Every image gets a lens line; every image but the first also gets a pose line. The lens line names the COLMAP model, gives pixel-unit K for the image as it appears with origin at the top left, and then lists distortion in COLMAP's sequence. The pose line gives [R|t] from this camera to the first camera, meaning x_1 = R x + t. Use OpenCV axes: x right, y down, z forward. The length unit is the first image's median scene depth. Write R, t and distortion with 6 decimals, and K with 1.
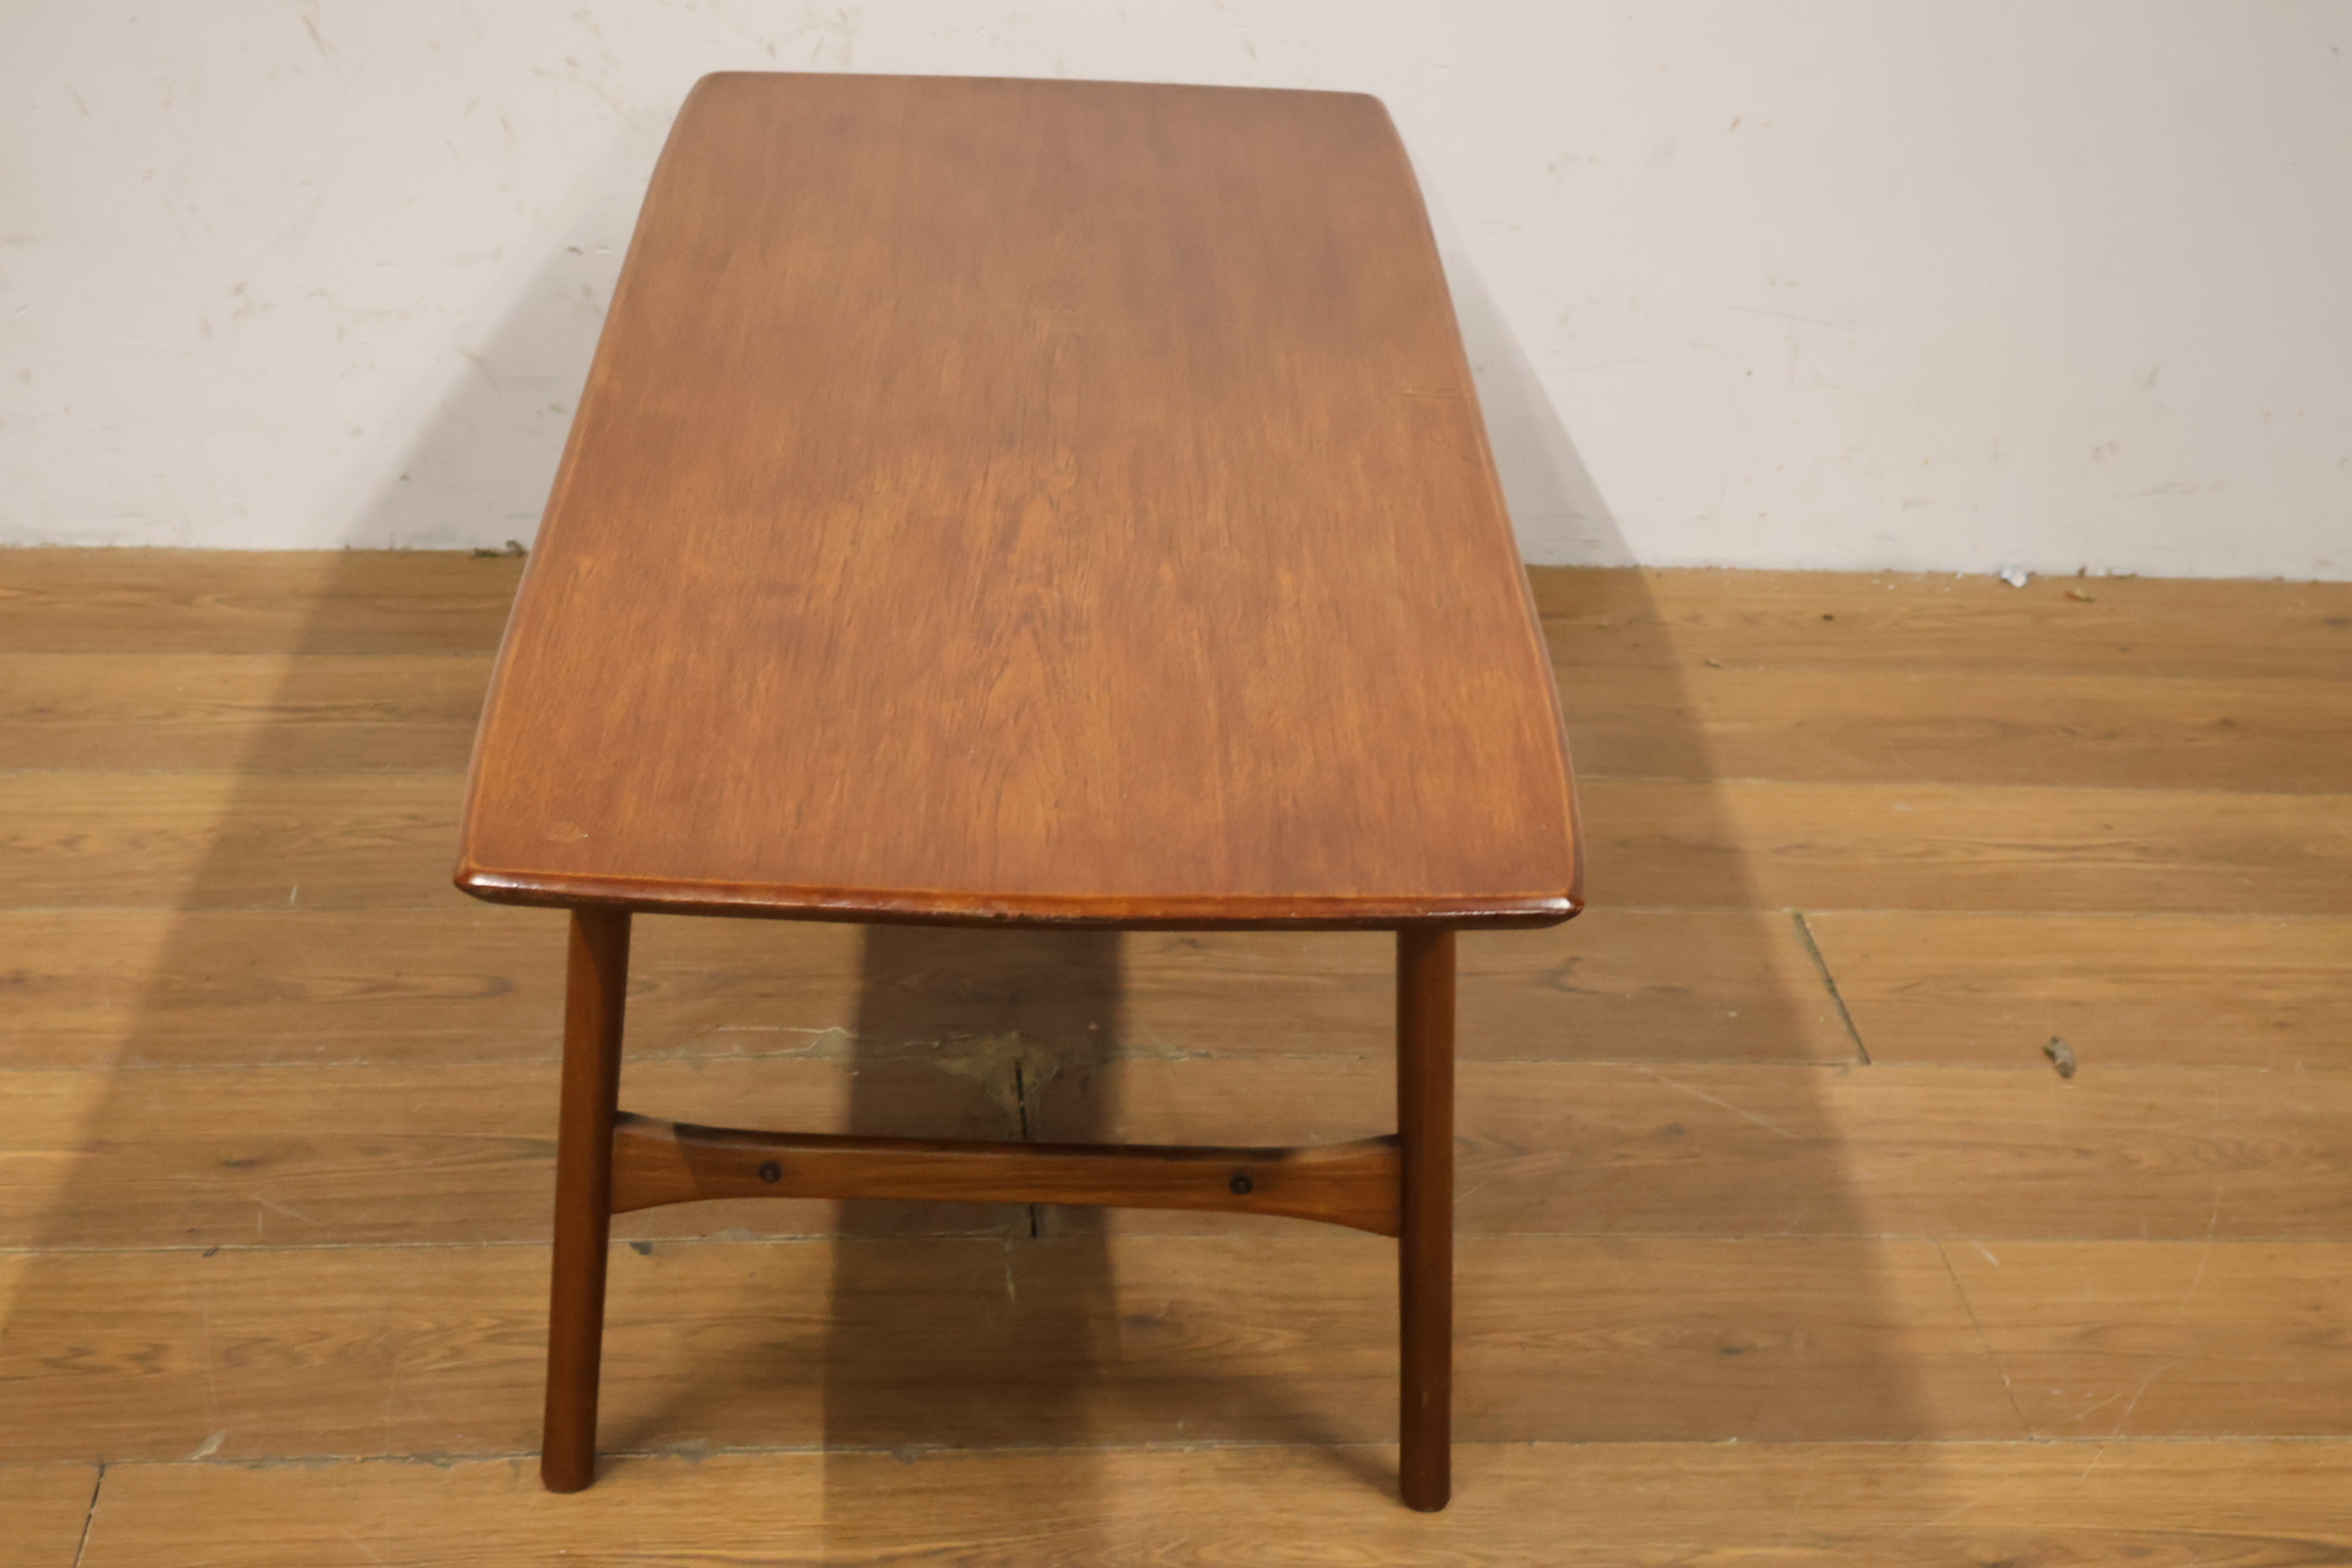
lens RADIAL K [[3735.7, 0, 1169.6], [0, 3735.7, 778.2], [0, 0, 1]] dist [0.006169, 0.000000]
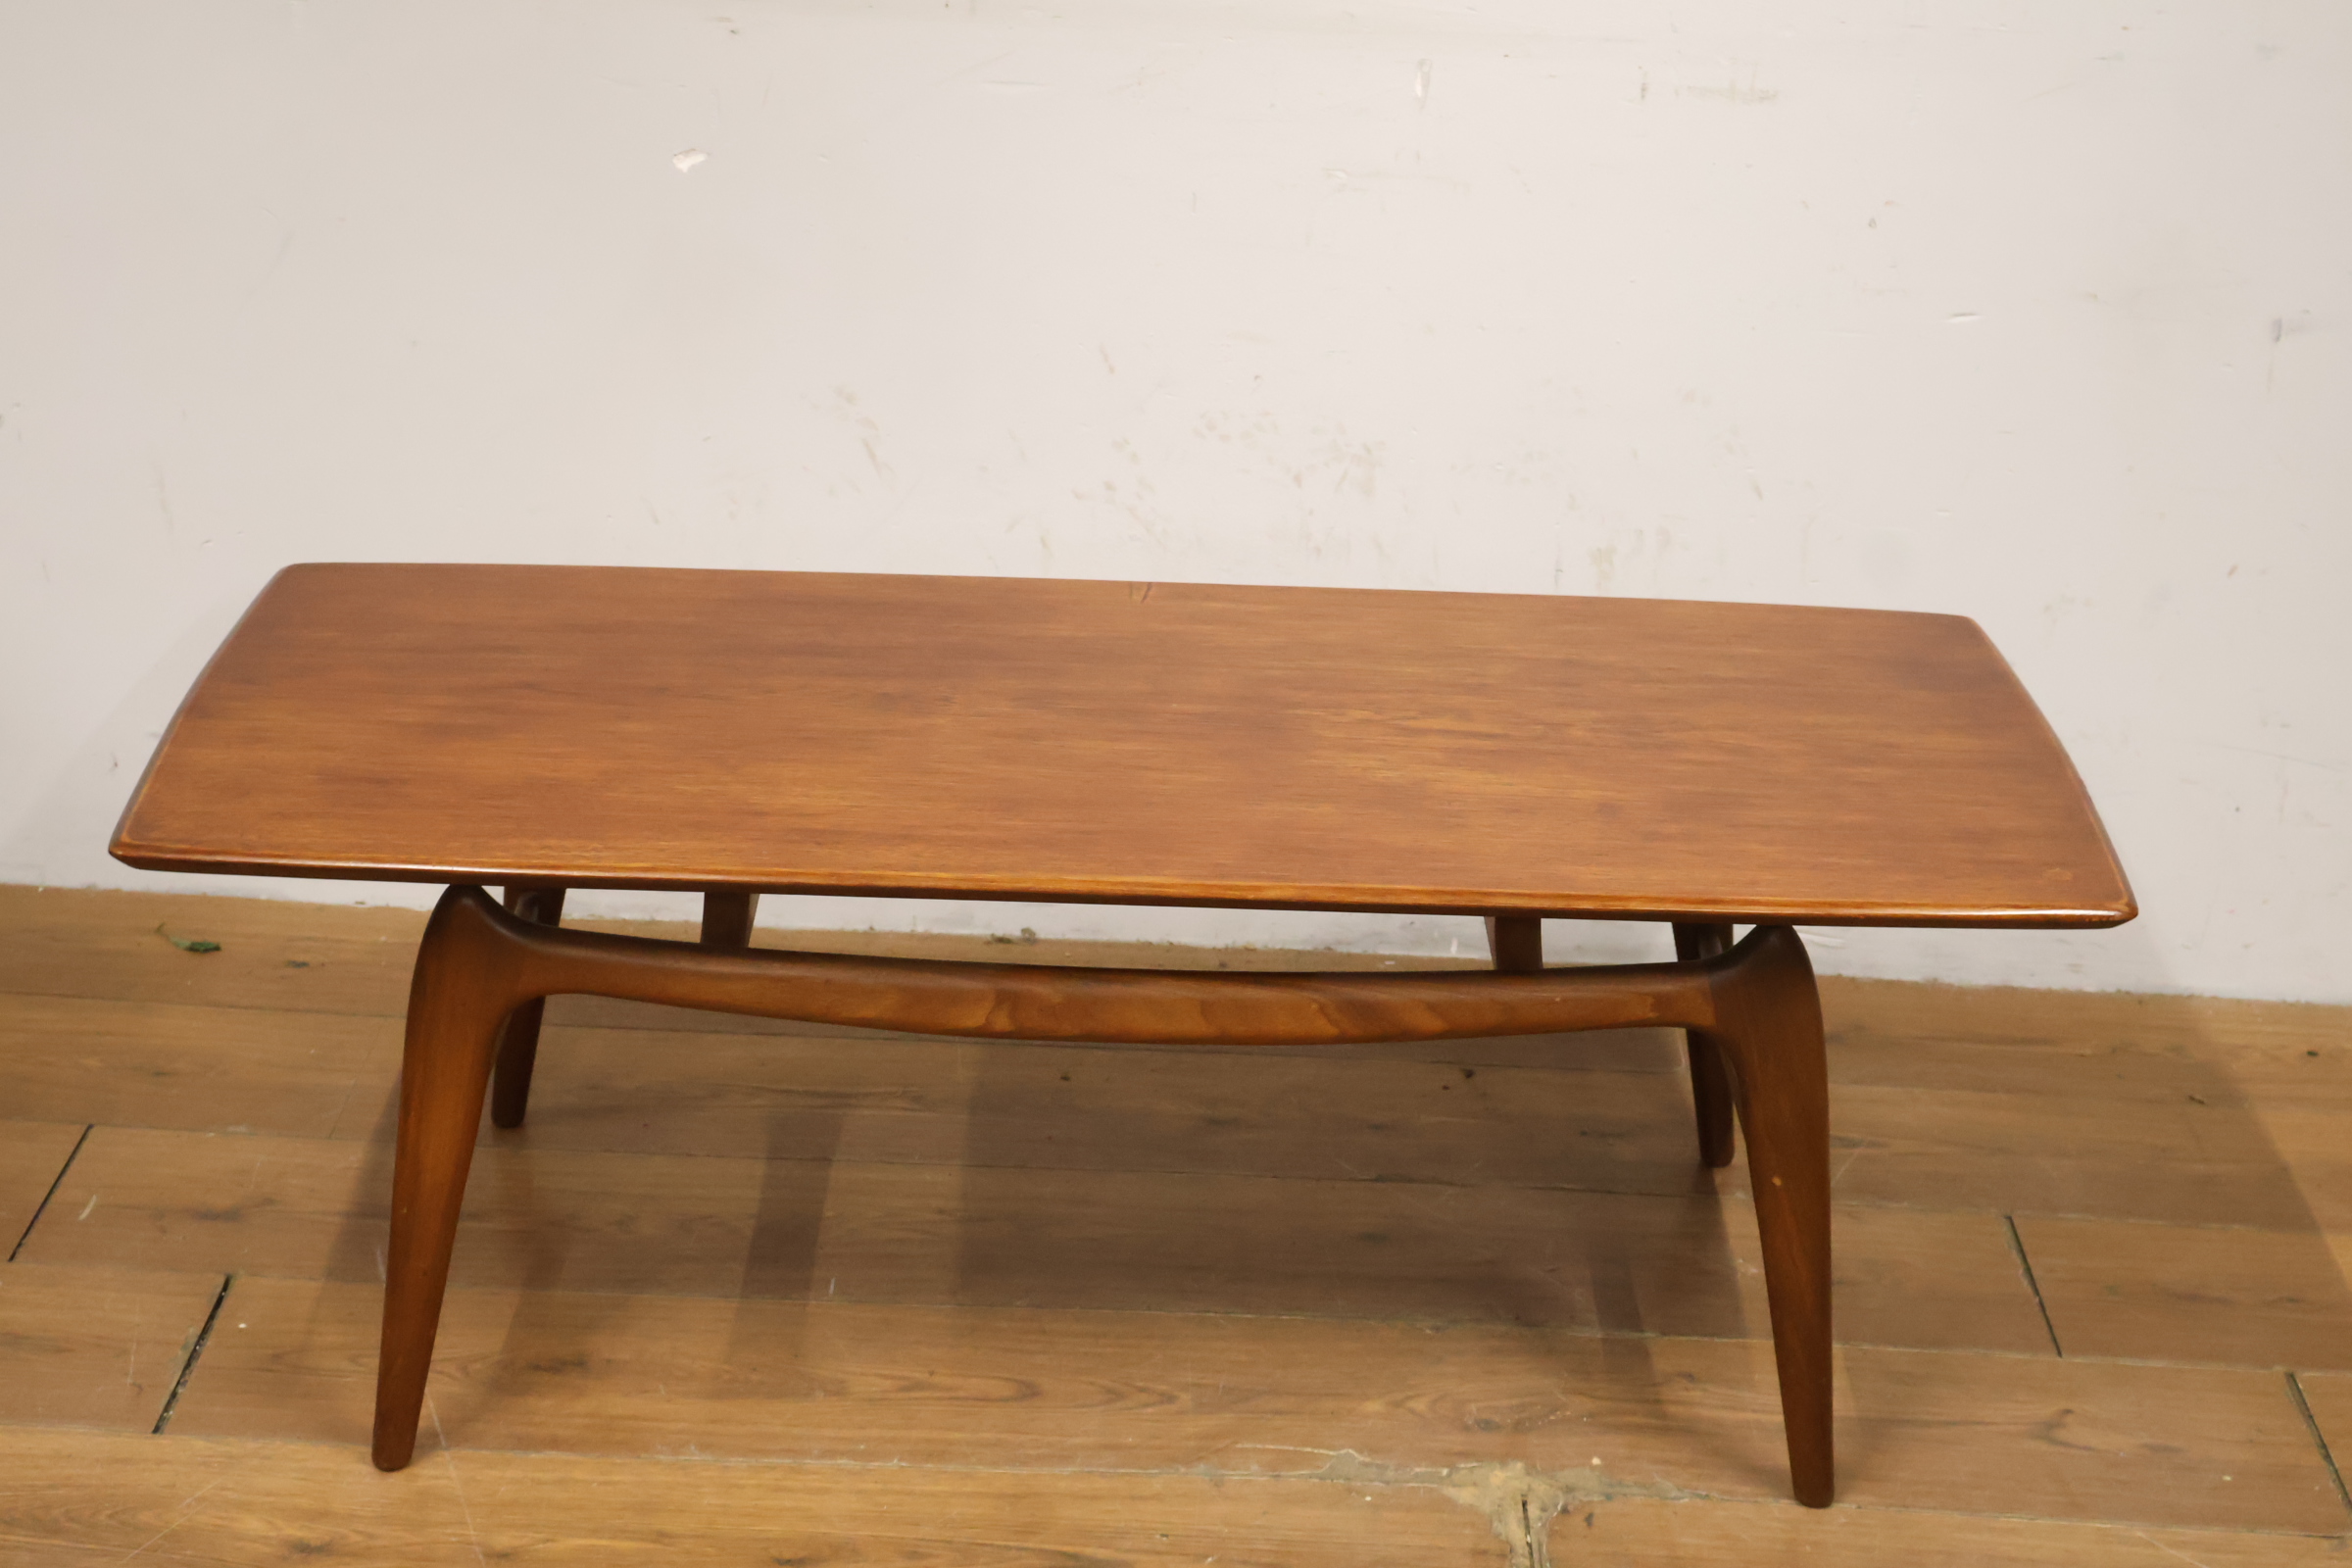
lens RADIAL K [[3735.7, 0, 1168.4], [0, 3735.7, 779.7], [0, 0, 1]] dist [0.006169, 0.000000]
pose [[0.994157, 0.035335, -0.102001, -0.039705], [-0.041962, 0.997095, -0.063574, -0.051404], [0.099458, 0.067483, 0.992751, -0.050654]]
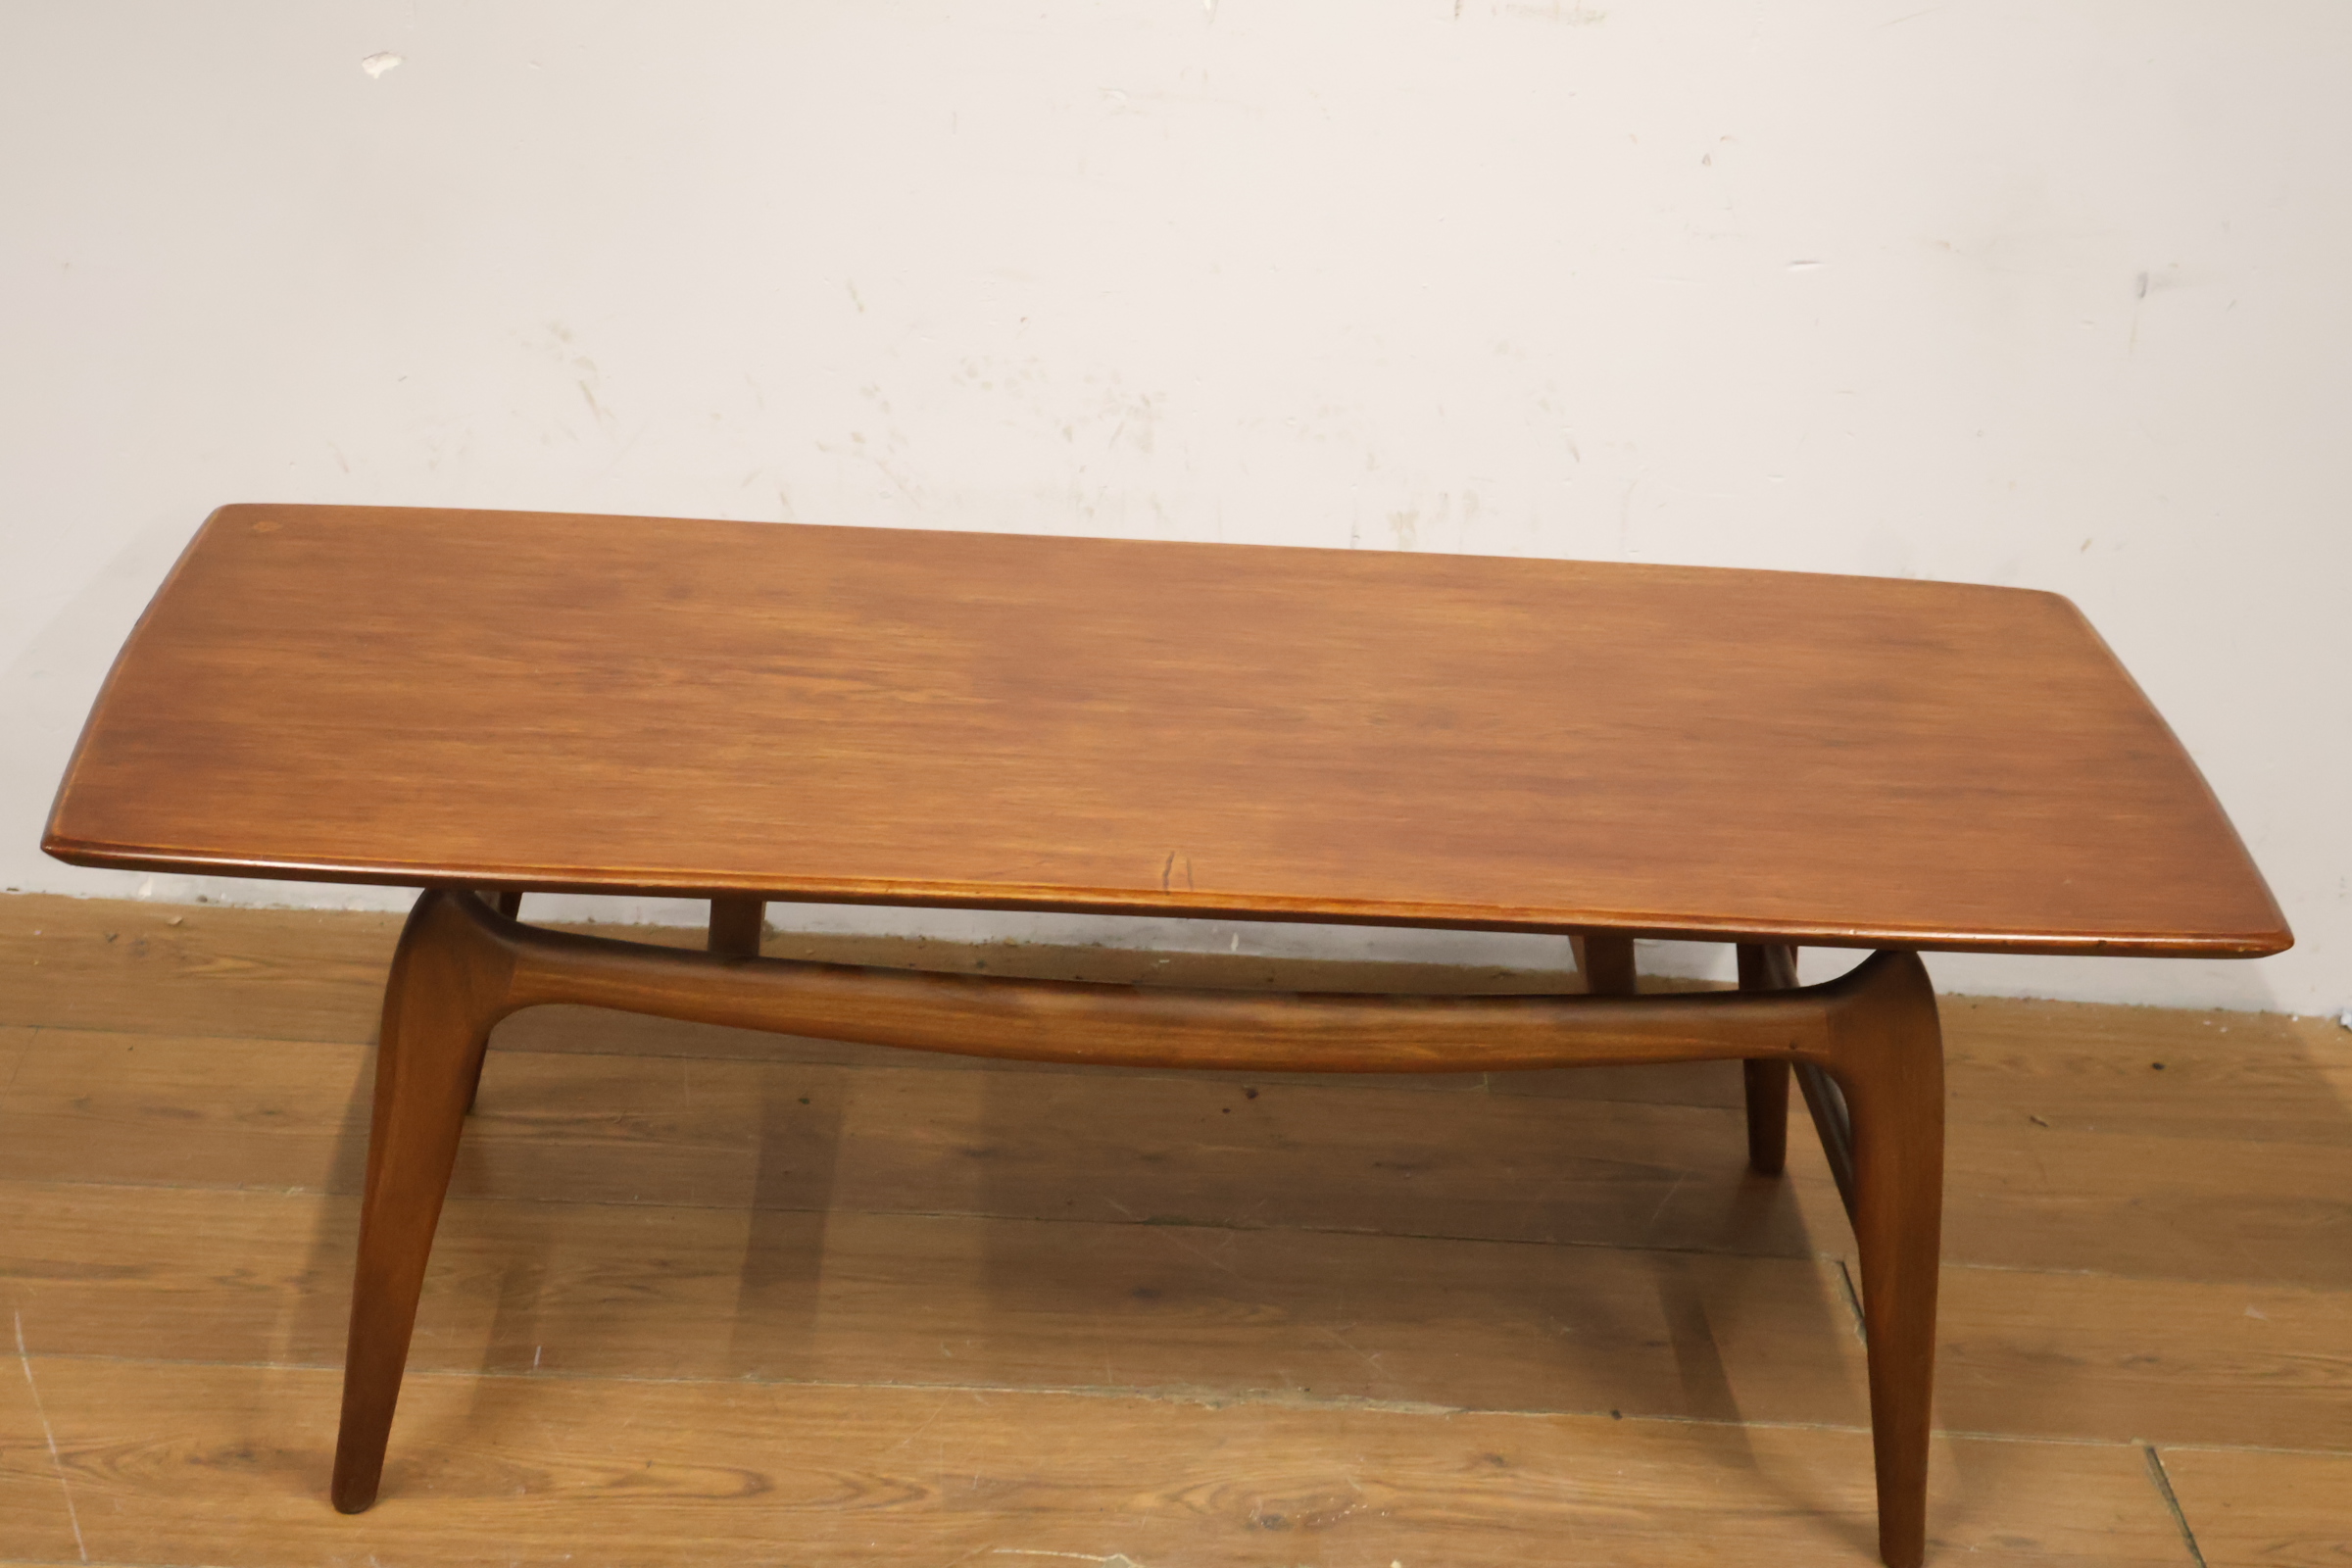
lens RADIAL K [[3735.7, 0, 1163.6], [0, 3735.7, 785.9], [0, 0, 1]] dist [0.006169, 0.000000]
pose [[0.998298, 0.045912, -0.035967, -0.053986], [-0.046780, 0.998624, -0.023698, -0.102684], [0.034830, 0.025340, 0.999072, 0.071521]]
